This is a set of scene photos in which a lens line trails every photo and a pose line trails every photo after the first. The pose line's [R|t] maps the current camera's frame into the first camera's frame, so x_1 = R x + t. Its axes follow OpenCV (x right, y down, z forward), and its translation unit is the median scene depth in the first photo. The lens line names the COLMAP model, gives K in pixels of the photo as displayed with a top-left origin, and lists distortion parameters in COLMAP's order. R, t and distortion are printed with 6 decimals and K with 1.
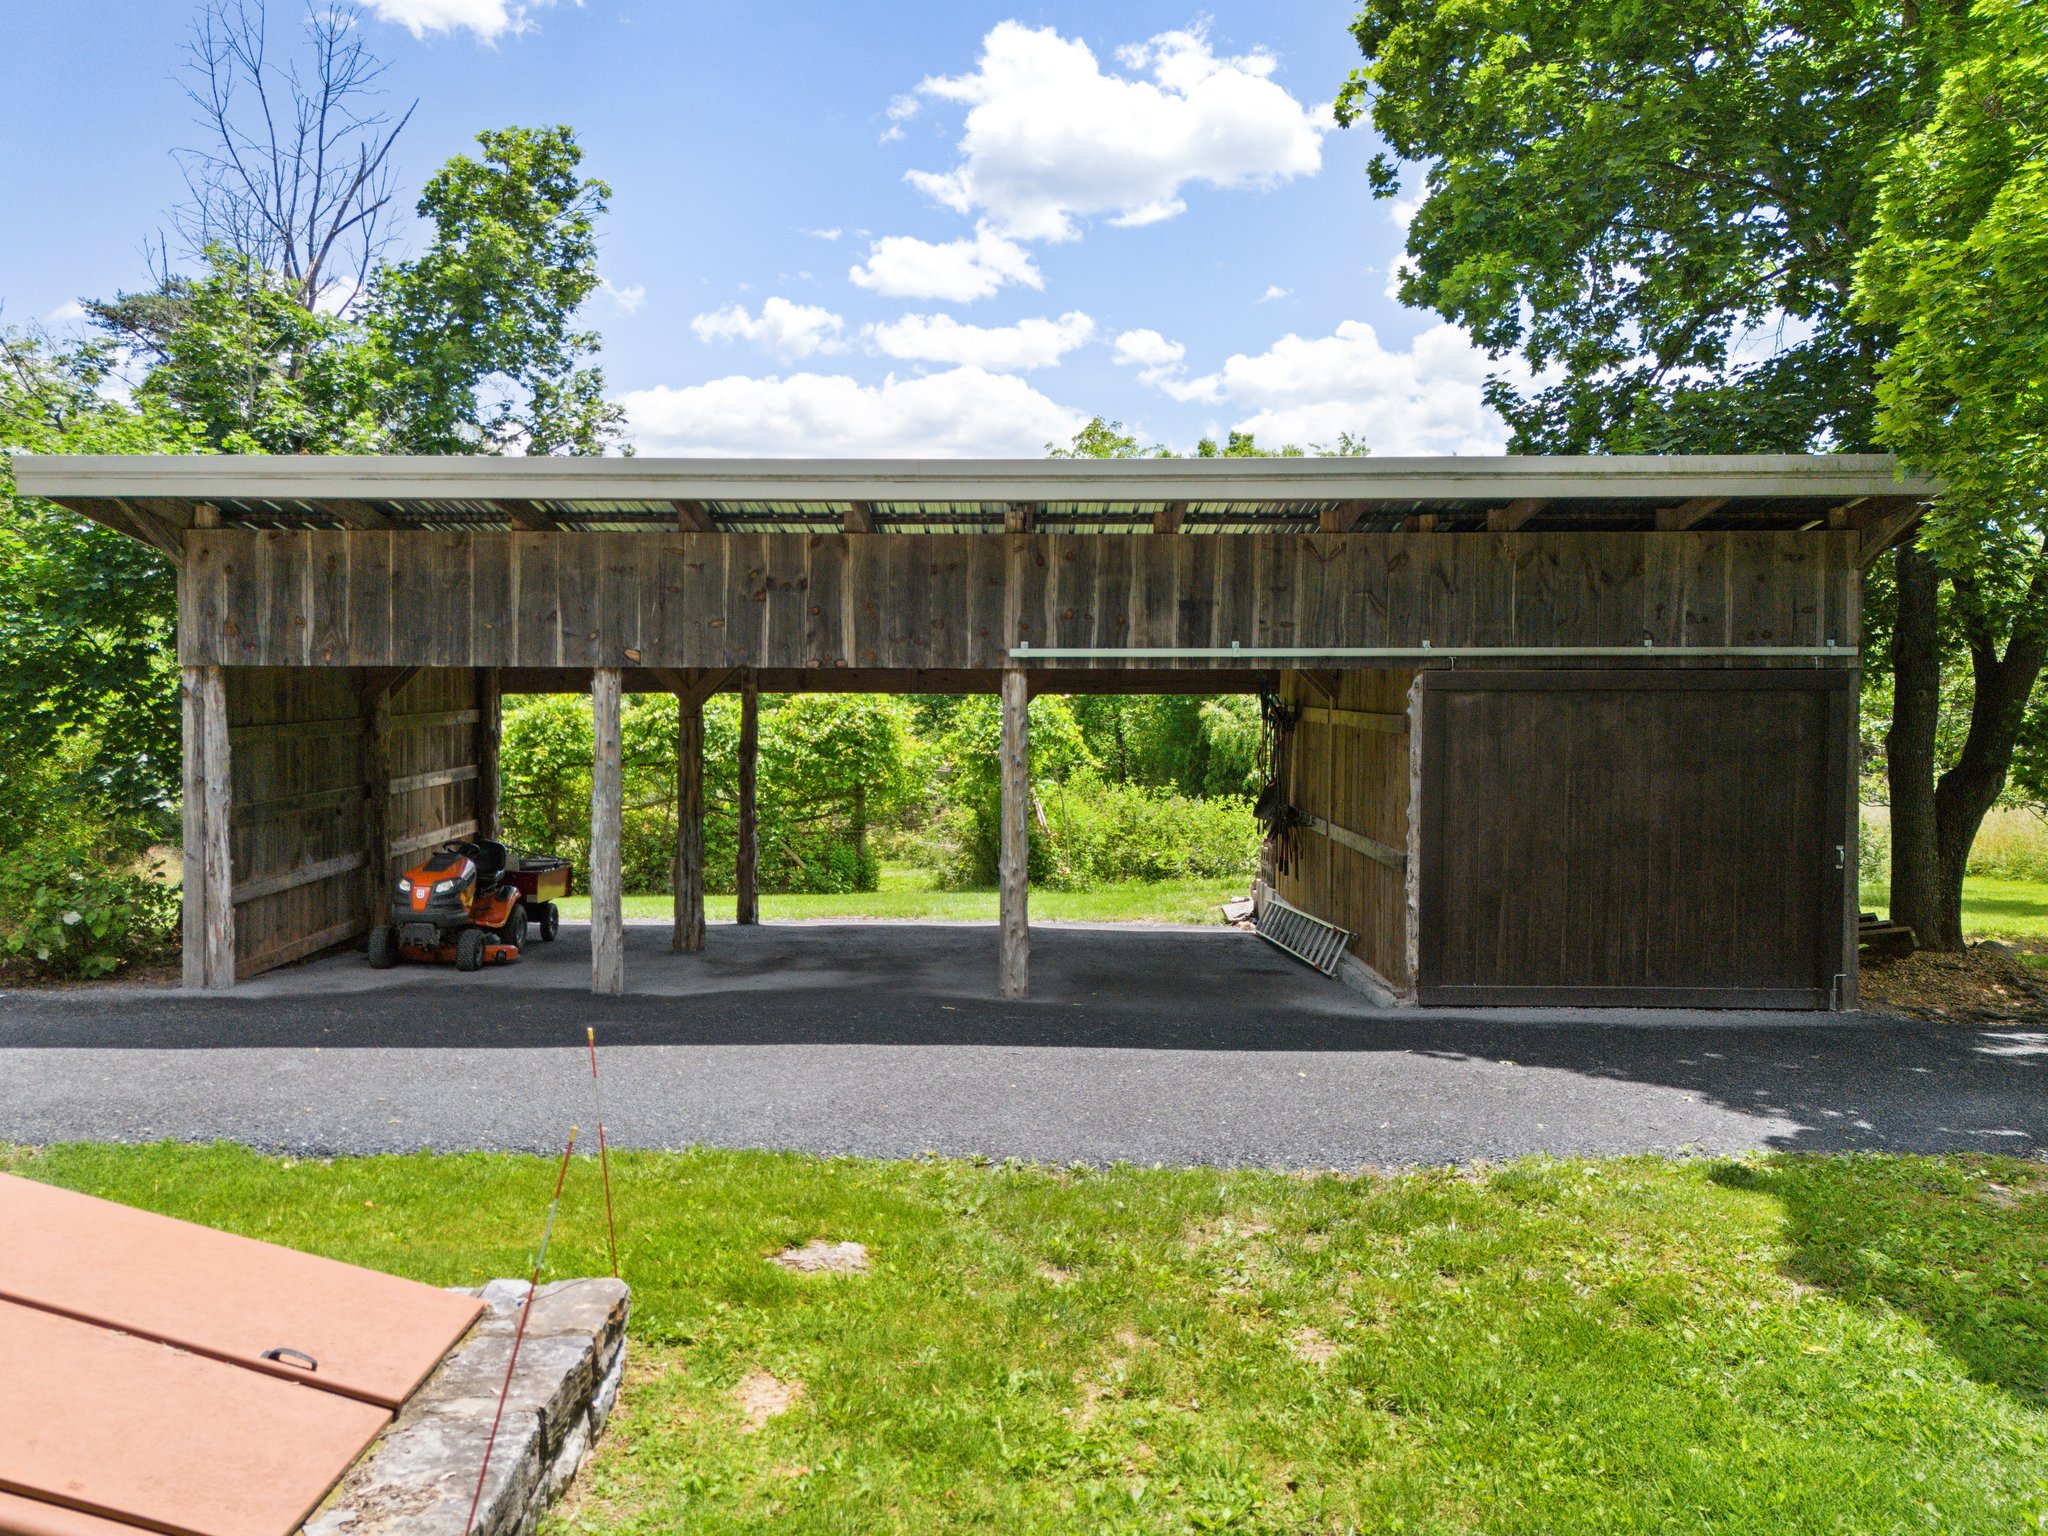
lens RADIAL K [[1480.1, 0, 1010.4], [0, 1480.1, 729.4], [0, 0, 1]] dist [0.079736, -0.076475]
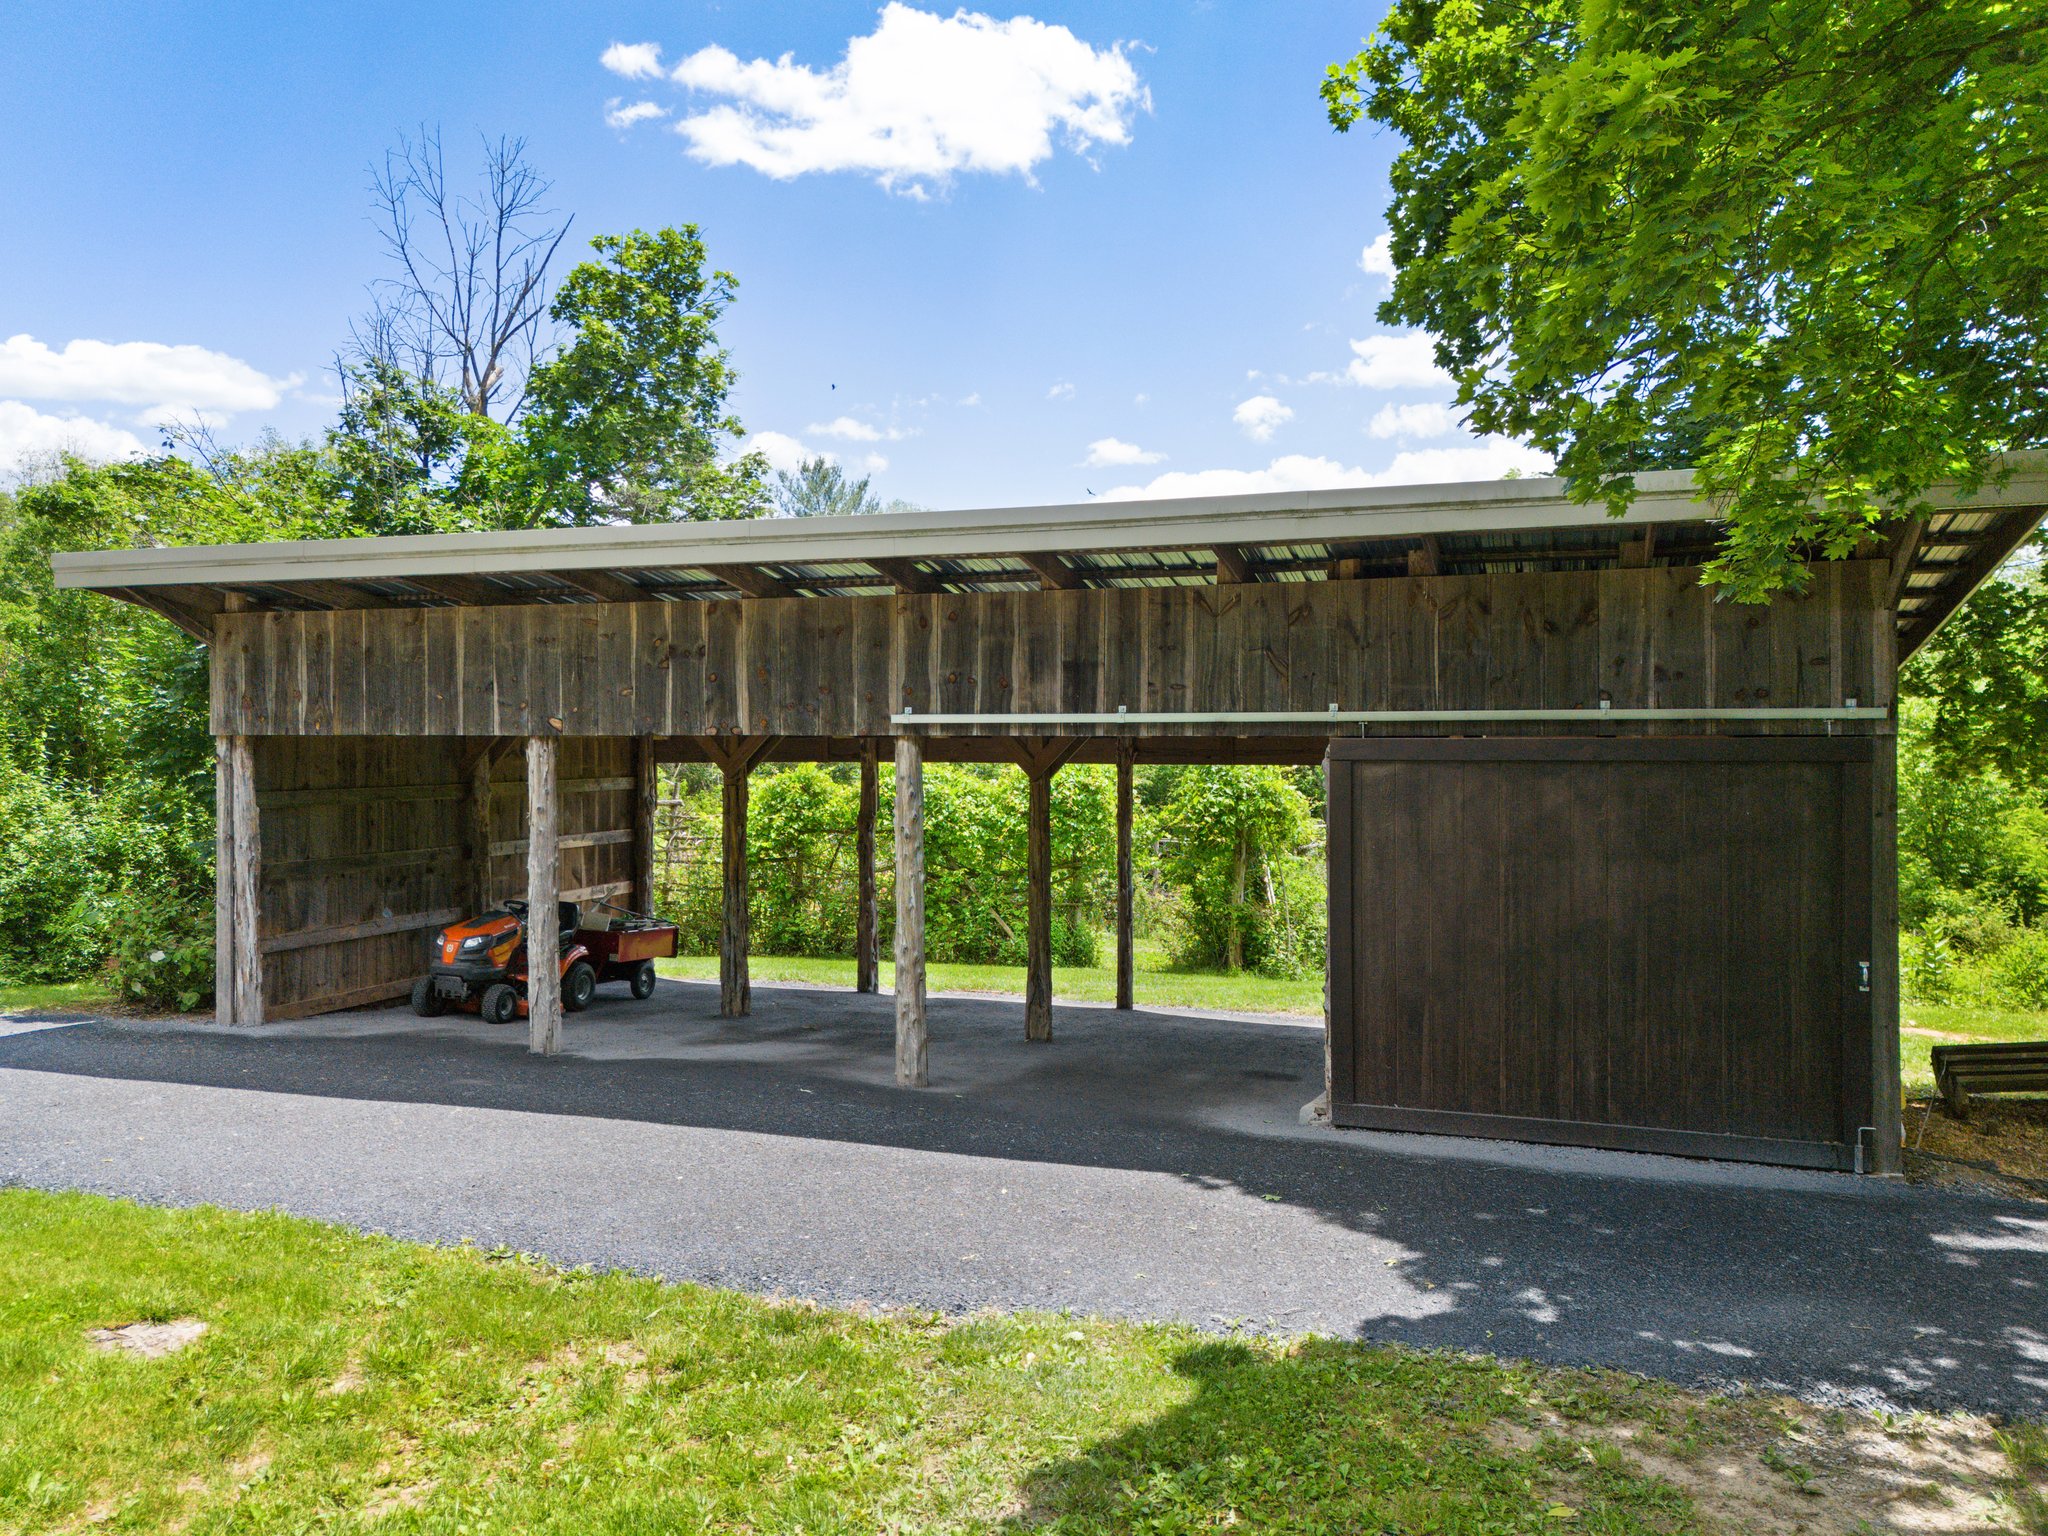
lens RADIAL K [[1490.8, 0, 1026.2], [0, 1490.8, 757.9], [0, 0, 1]] dist [0.087592, -0.089081]
pose [[0.952352, 0.003060, -0.304985, 0.373439], [-0.011980, 0.999553, -0.027378, -0.001640], [0.304765, 0.029727, 0.951963, 0.112372]]
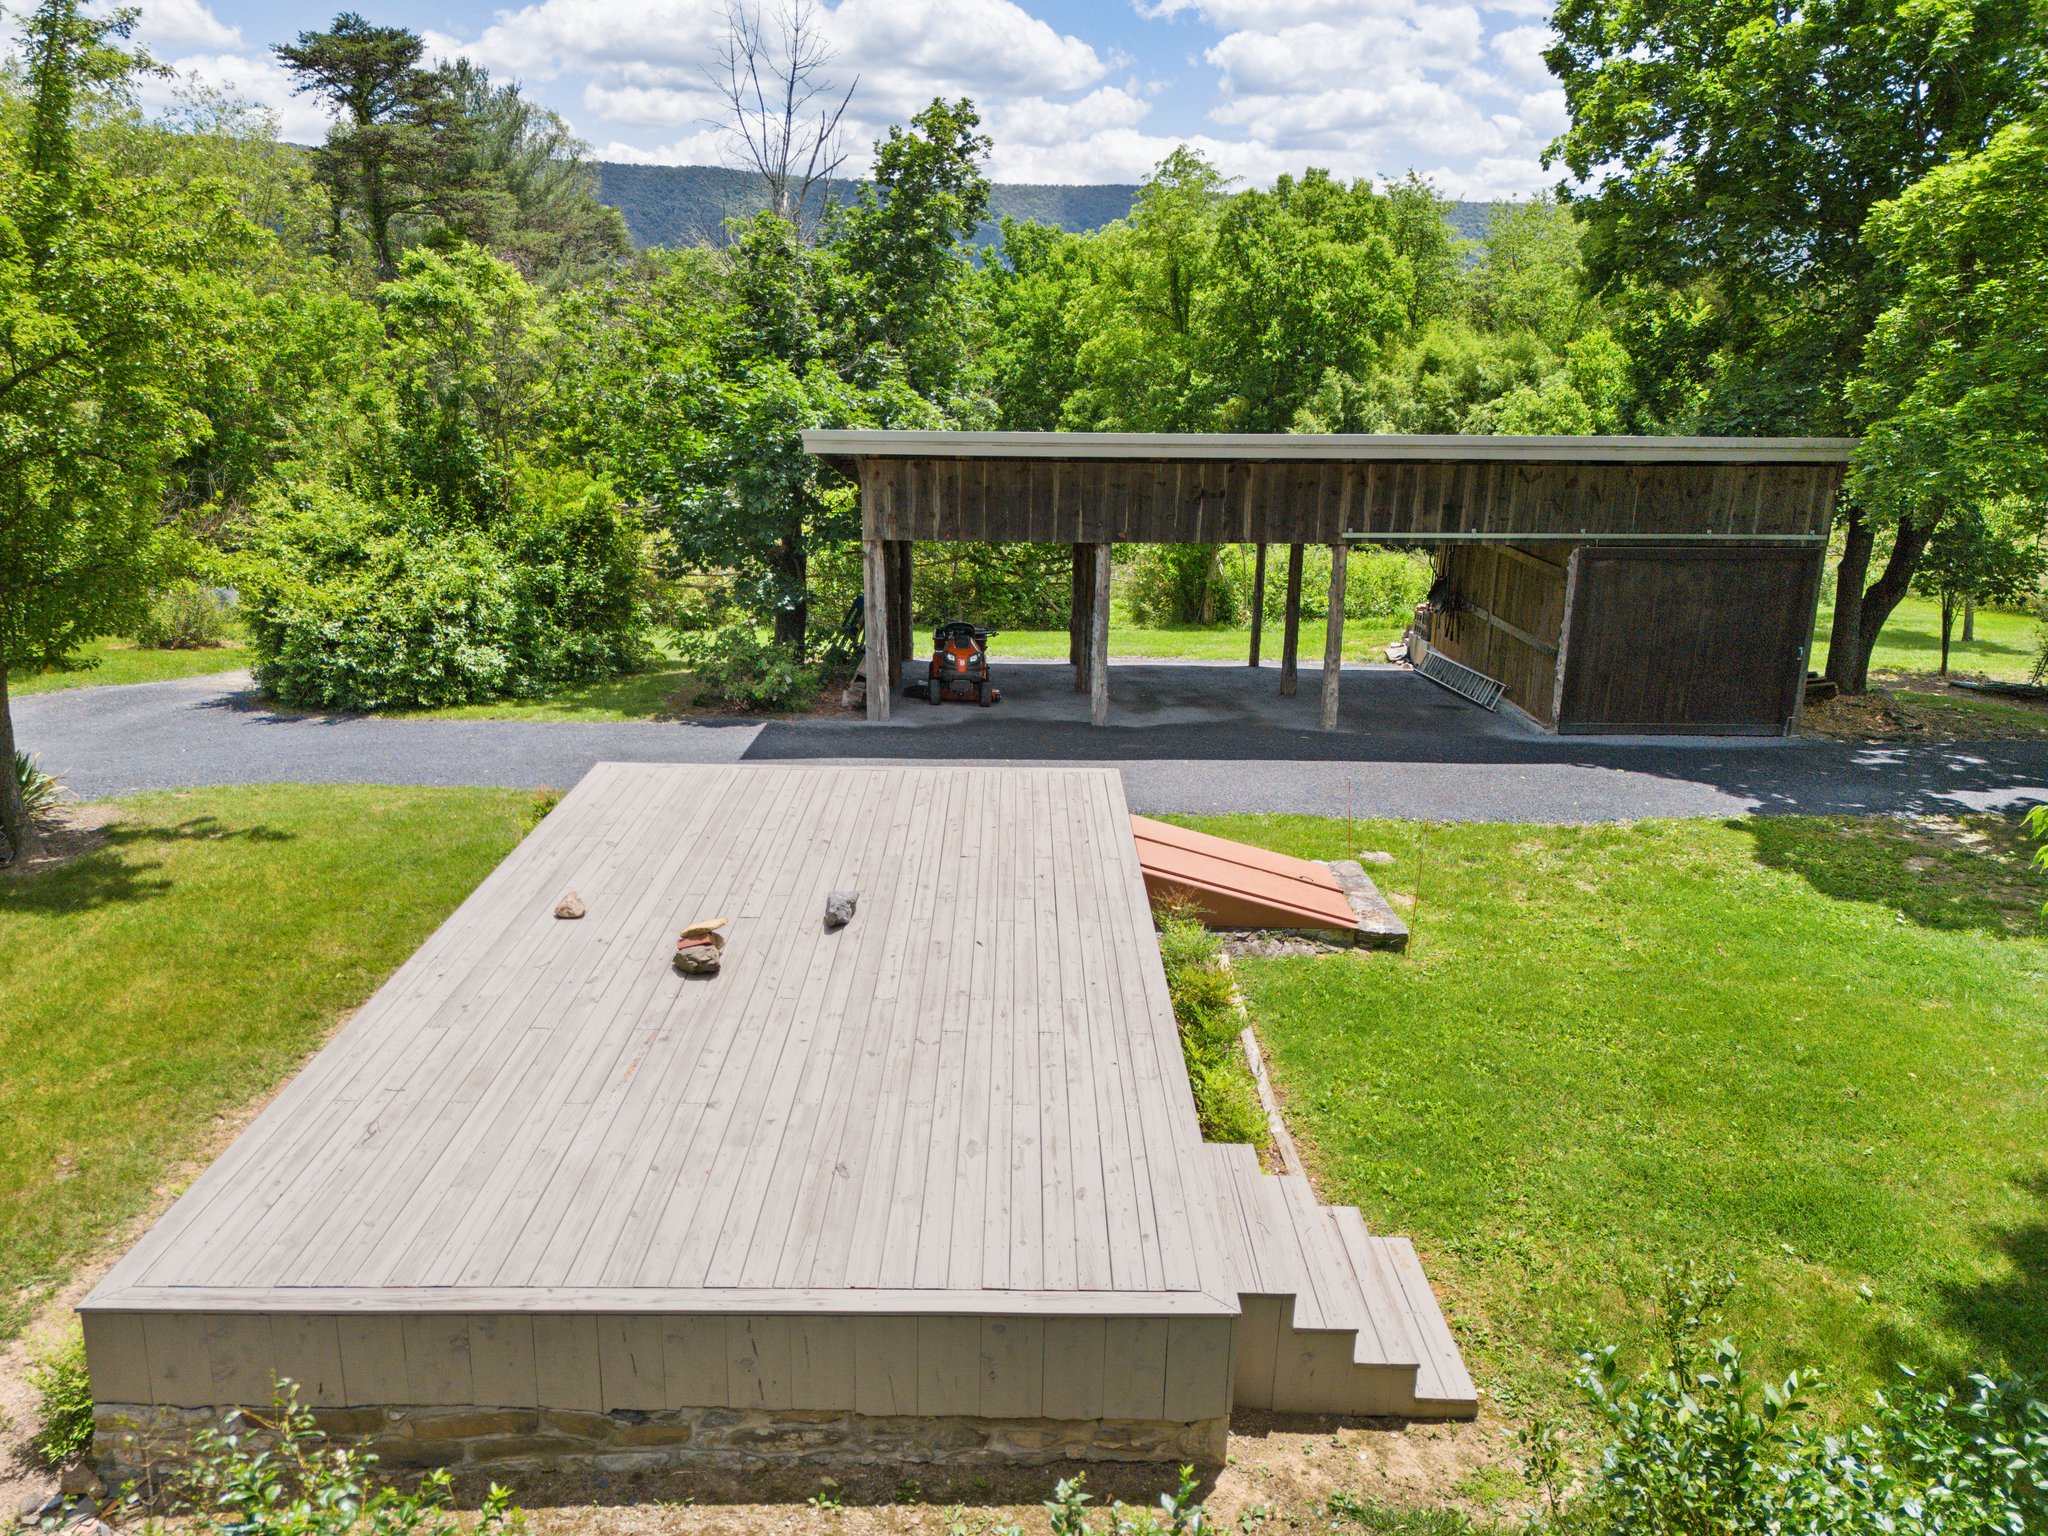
lens RADIAL K [[1460.7, 0, 1023.7], [0, 1460.7, 746.5], [0, 0, 1]] dist [0.047757, -0.051479]
pose [[0.999773, 0.002573, 0.021154, -0.405072], [-0.007535, 0.971238, 0.237990, -0.215396], [-0.019933, -0.238095, 0.971037, -0.703031]]
